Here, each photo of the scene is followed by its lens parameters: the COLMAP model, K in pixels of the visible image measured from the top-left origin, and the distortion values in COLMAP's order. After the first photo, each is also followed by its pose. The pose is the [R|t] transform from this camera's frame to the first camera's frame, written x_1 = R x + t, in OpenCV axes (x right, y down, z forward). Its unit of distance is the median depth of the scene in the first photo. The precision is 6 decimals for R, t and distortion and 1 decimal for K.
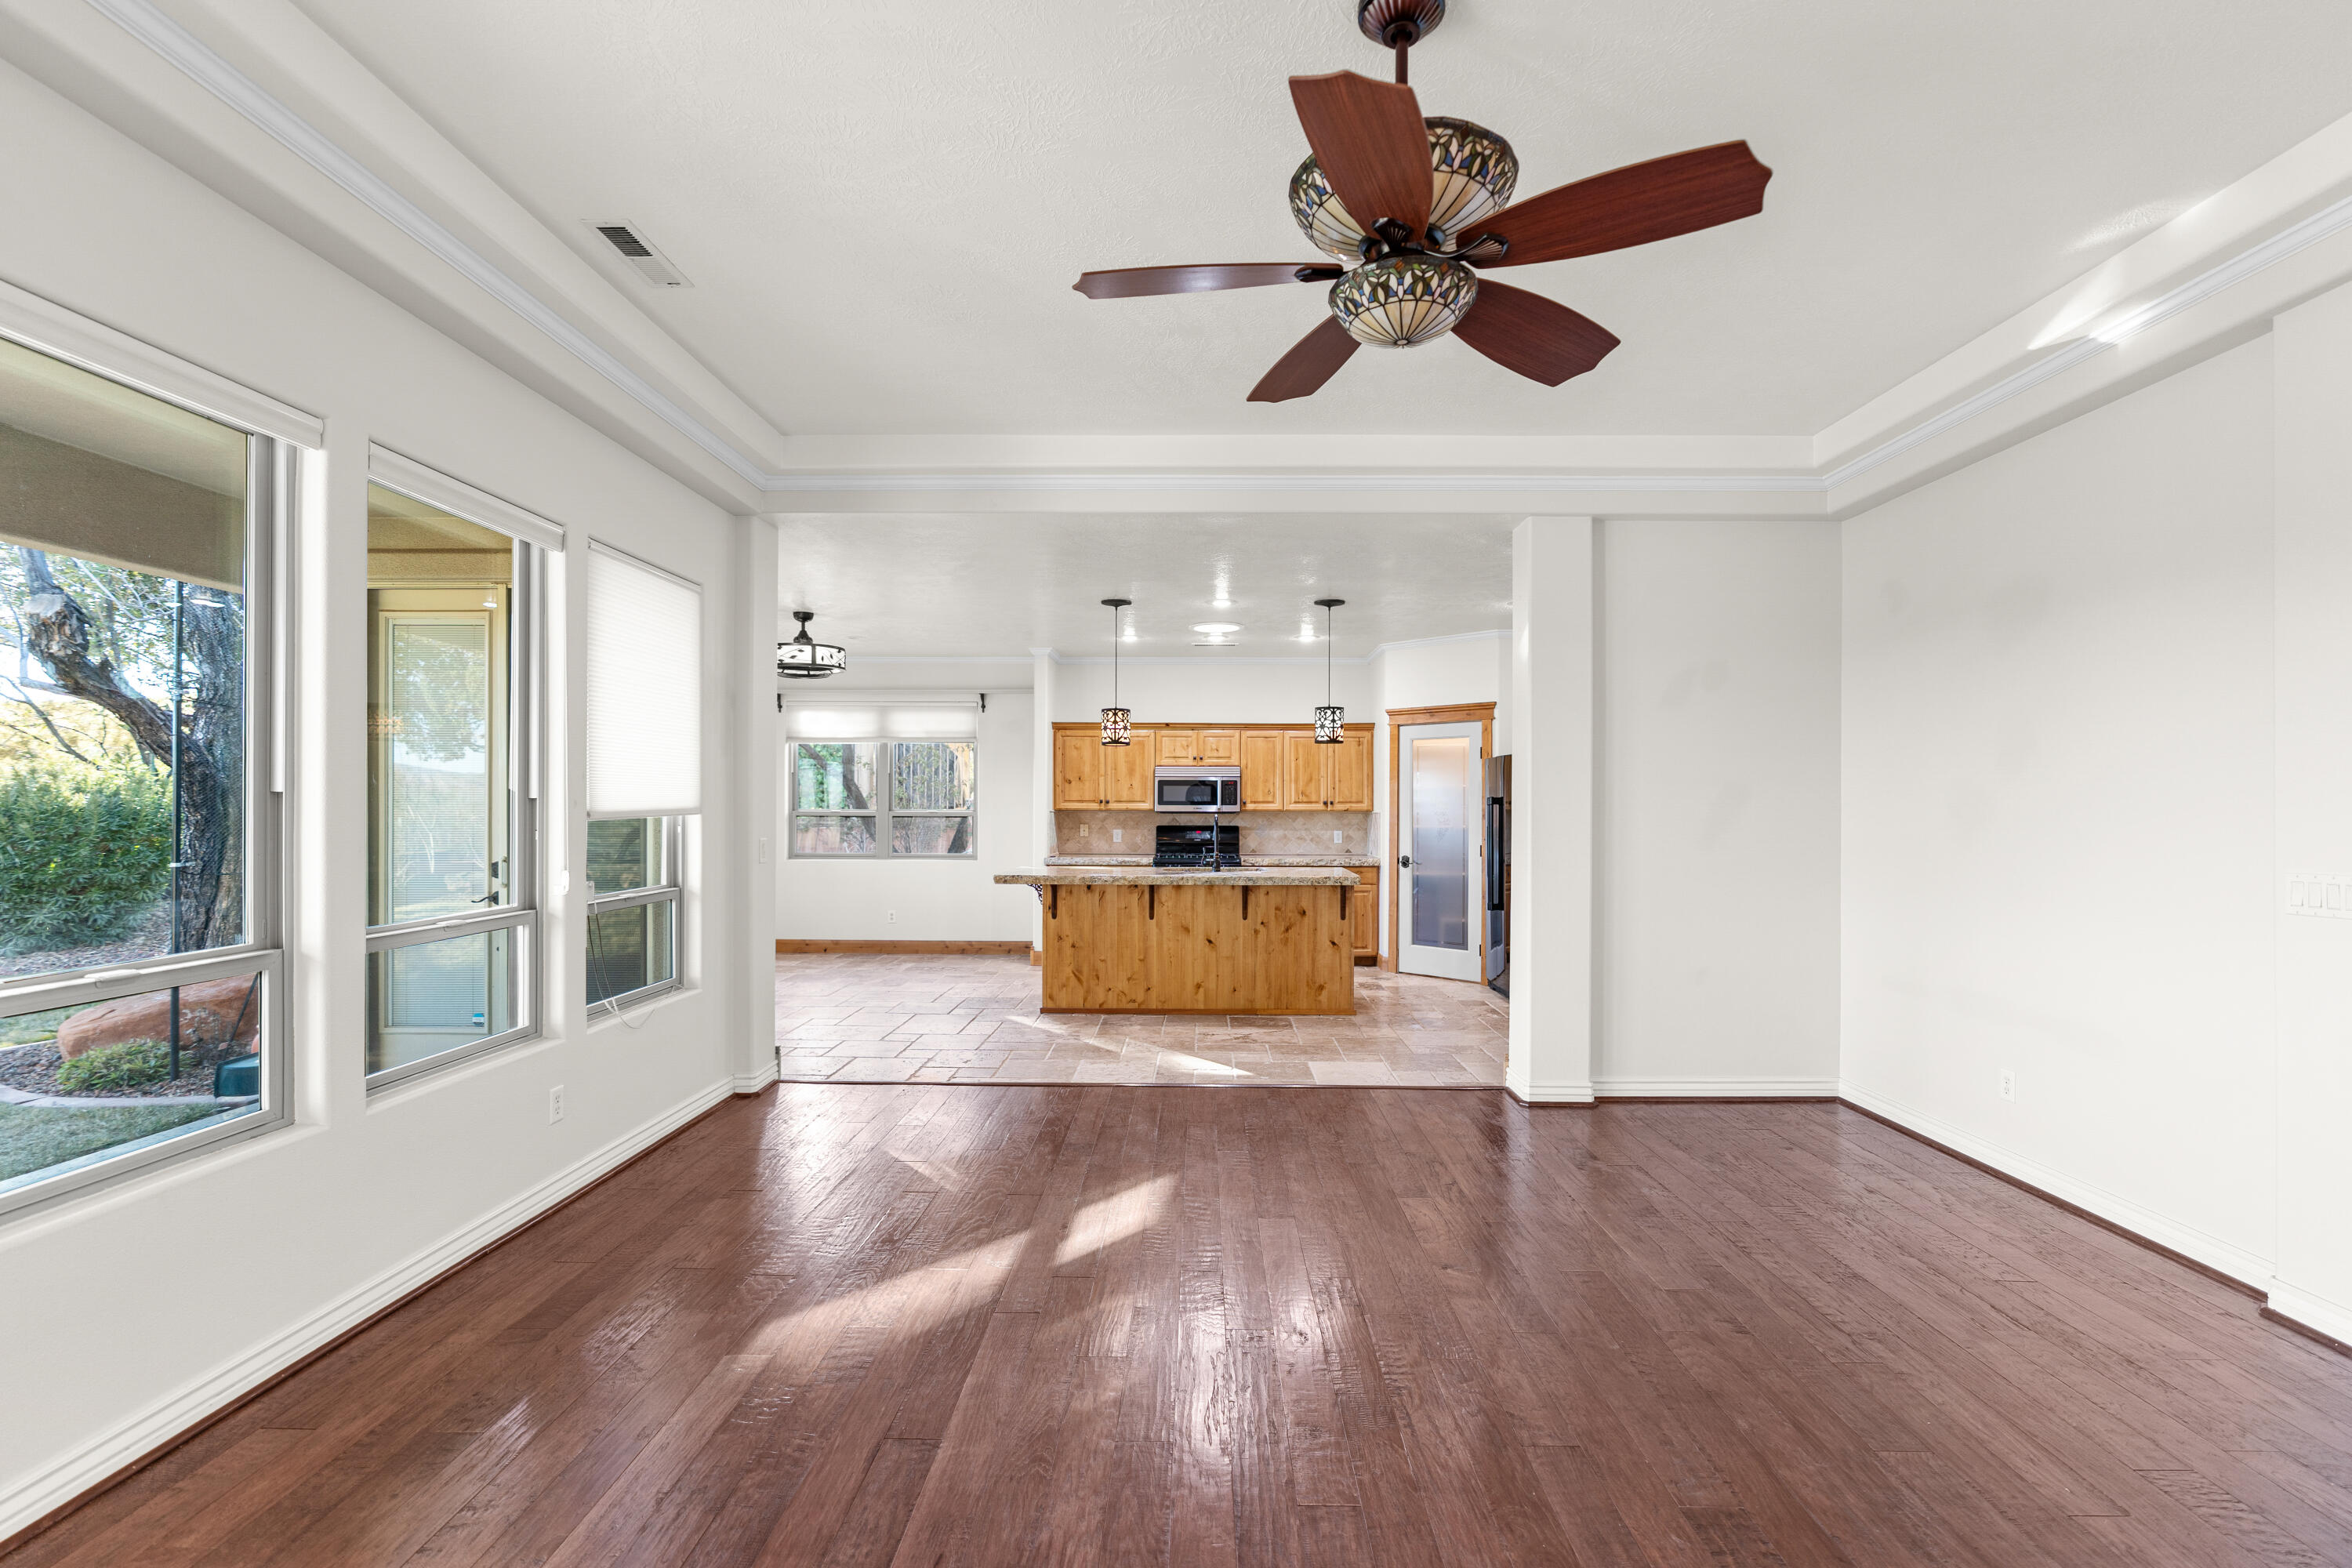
lens RADIAL K [[1074.8, 0, 1184.7], [0, 1074.8, 814.0], [0, 0, 1]] dist [-0.007877, 0.000787]
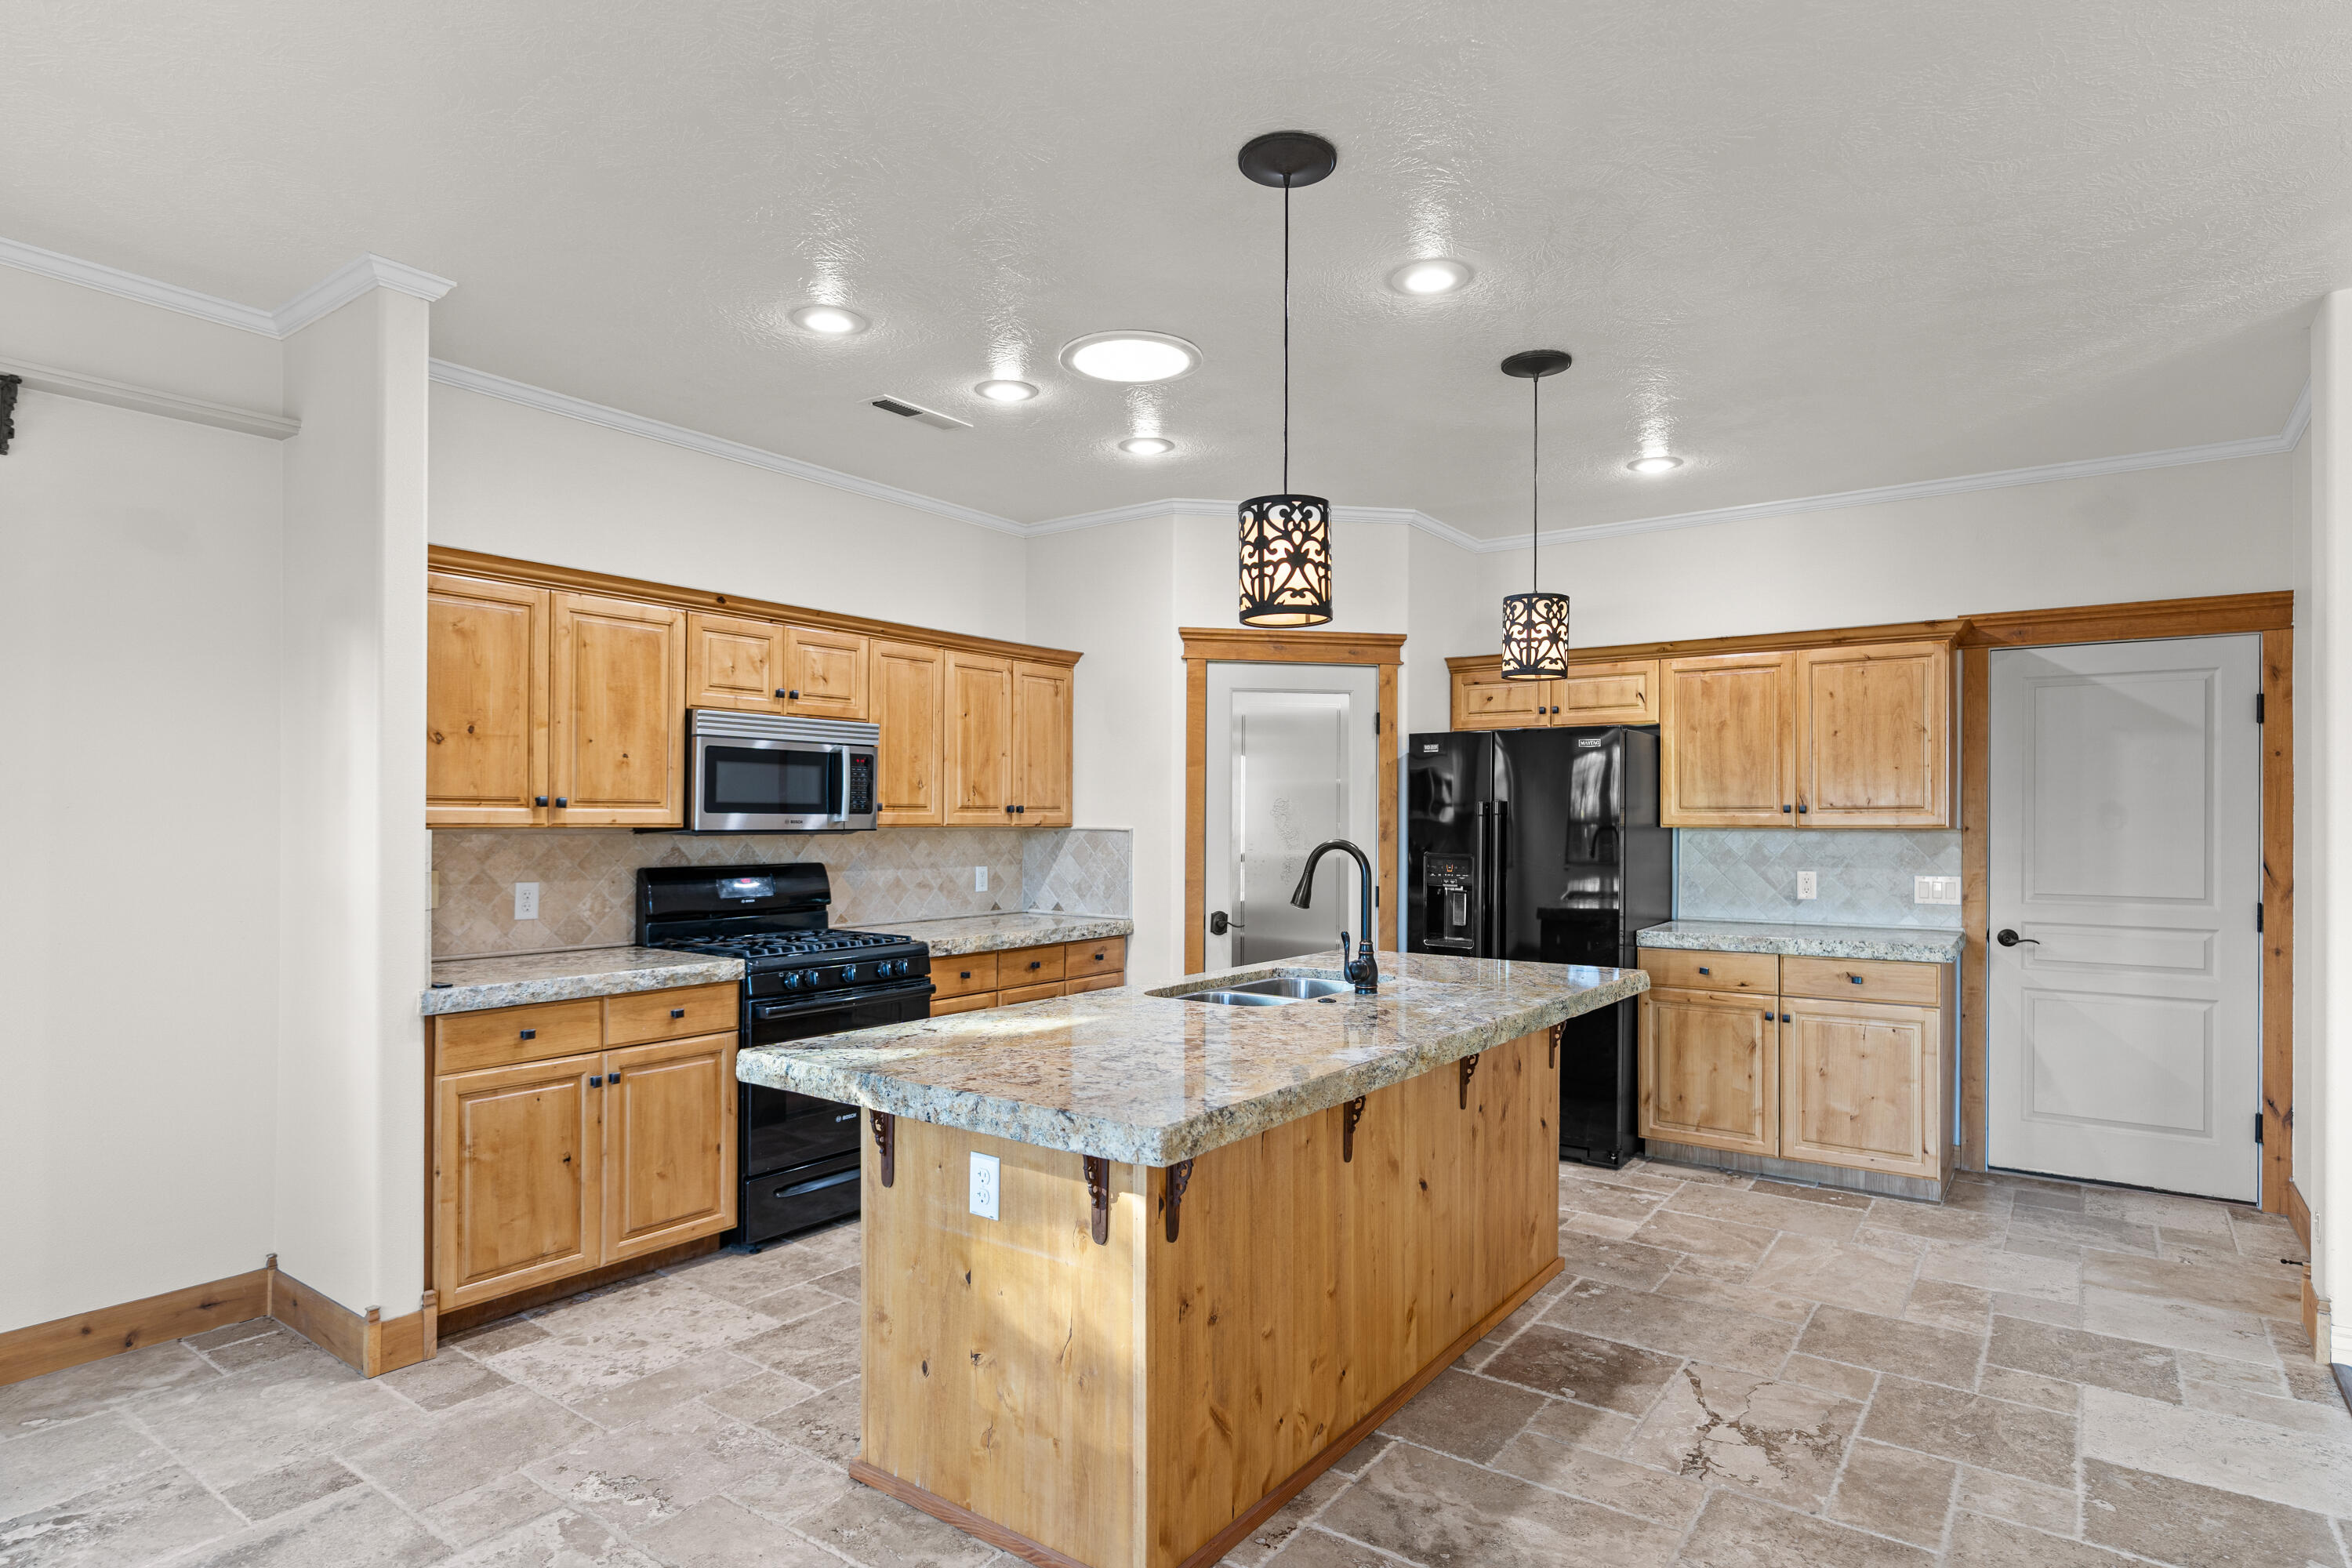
lens RADIAL K [[1251.1, 0, 1178.9], [0, 1251.1, 818.9], [0, 0, 1]] dist [-0.003807, -0.000894]
pose [[0.575108, -0.000438, 0.818078, -0.346564], [0.005671, 0.999978, -0.003452, -0.004714], [-0.818058, 0.006625, 0.575097, 0.761287]]
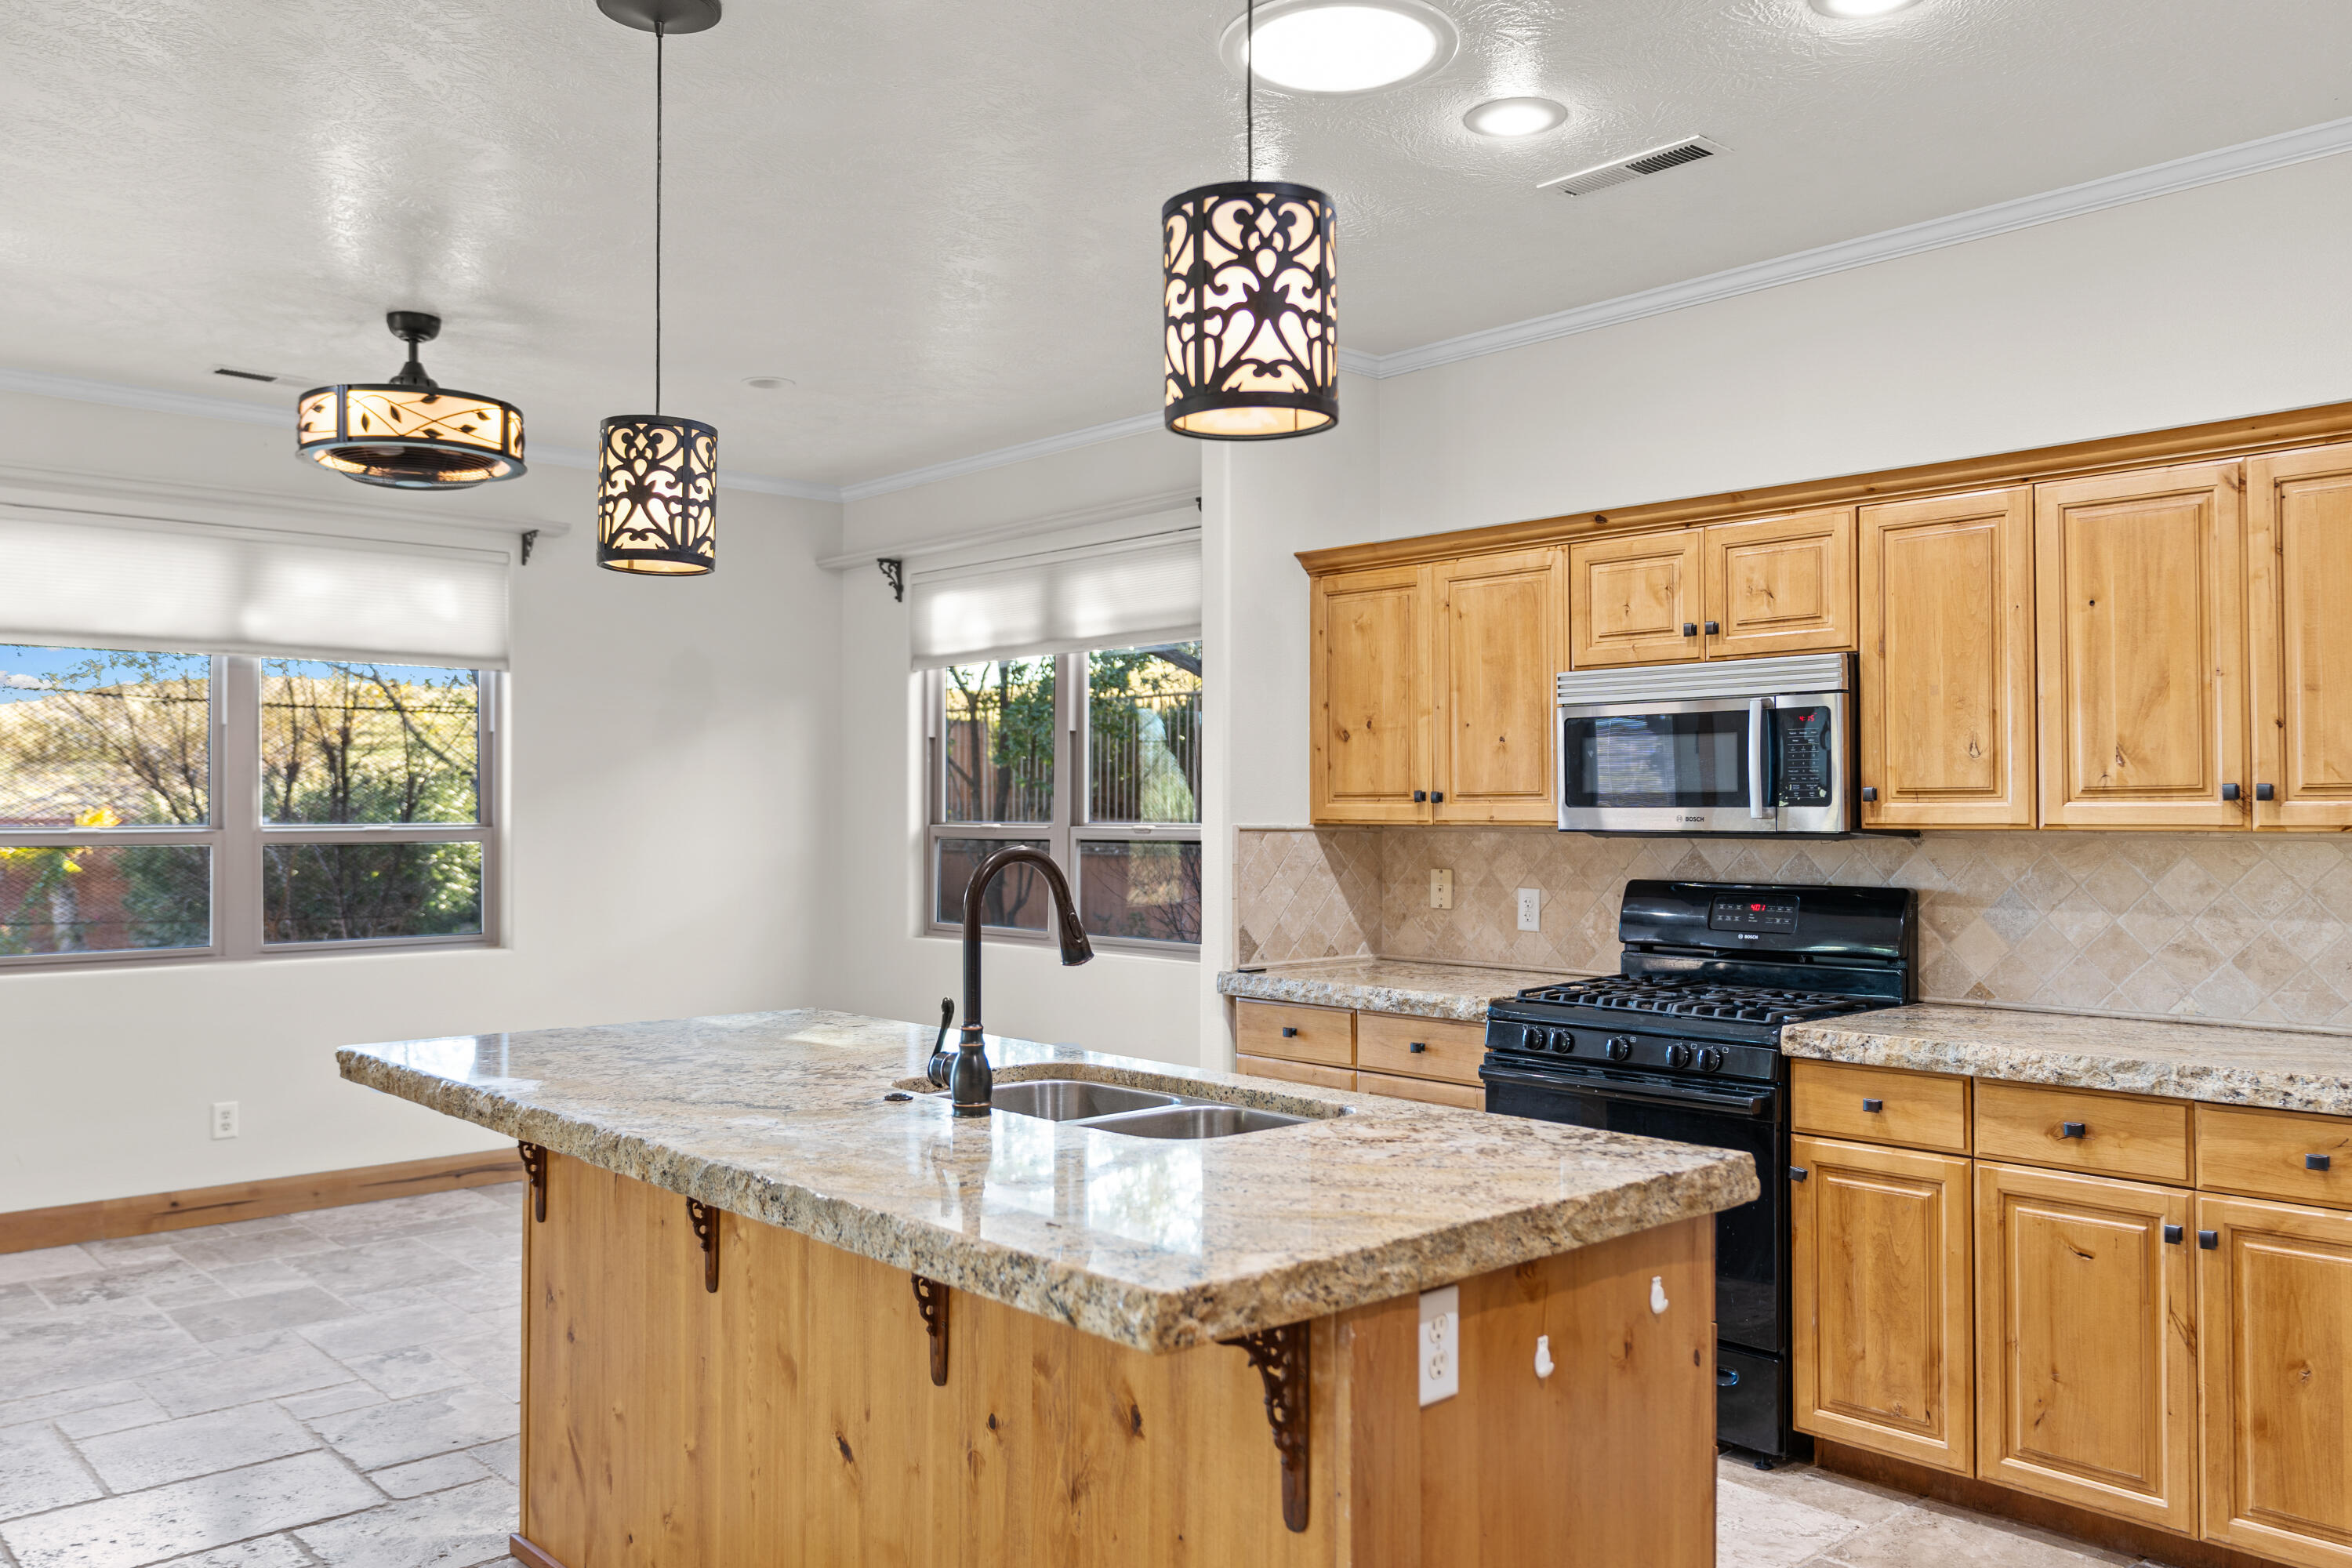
lens RADIAL K [[1774.8, 0, 1188.5], [0, 1774.8, 789.6], [0, 0, 1]] dist [-0.011539, 0.000403]
pose [[0.690039, -0.011938, -0.723674, 0.297557], [-0.005953, 0.999737, -0.022168, -0.002495], [0.723748, 0.019605, 0.689786, 0.747997]]
